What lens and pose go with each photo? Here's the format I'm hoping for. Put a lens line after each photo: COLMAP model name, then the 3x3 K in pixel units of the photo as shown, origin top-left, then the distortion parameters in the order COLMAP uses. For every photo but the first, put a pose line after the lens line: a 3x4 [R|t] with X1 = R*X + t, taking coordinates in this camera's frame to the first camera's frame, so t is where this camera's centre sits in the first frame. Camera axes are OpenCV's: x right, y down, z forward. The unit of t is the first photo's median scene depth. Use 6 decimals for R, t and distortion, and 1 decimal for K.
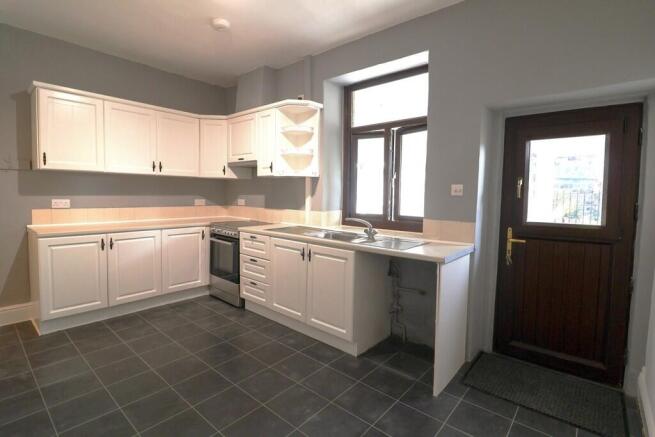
lens RADIAL K [[316.3, 0, 328.3], [0, 316.3, 214.7], [0, 0, 1]] dist [-0.014419, -0.000051]
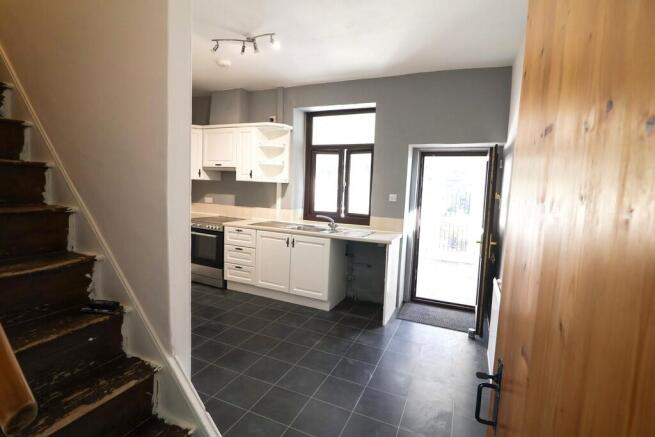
lens RADIAL K [[316.3, 0, 329.3], [0, 316.3, 218.2], [0, 0, 1]] dist [-0.014419, -0.000051]
pose [[0.957473, -0.006487, 0.288449, -0.250379], [-0.004712, 0.999262, 0.038114, -0.026555], [-0.288484, -0.037853, 0.956736, -0.292398]]
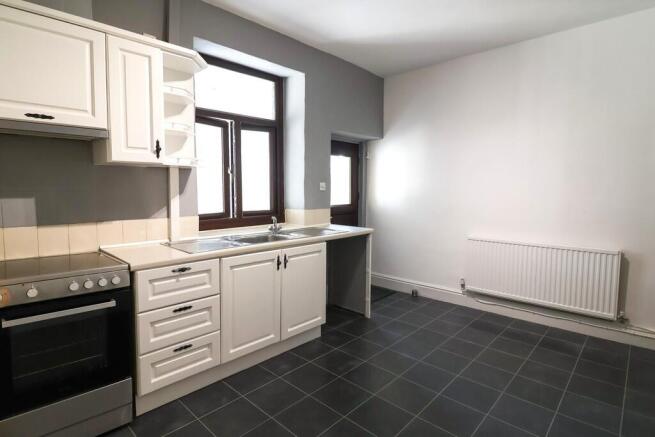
lens RADIAL K [[338.1, 0, 323.8], [0, 338.1, 215.1], [0, 0, 1]] dist [-0.023664, -0.000513]
pose [[0.048347, -0.097780, 0.994033, -0.810400], [0.062166, 0.993562, 0.094710, -0.069327], [-0.996894, 0.057216, 0.054114, 0.684319]]
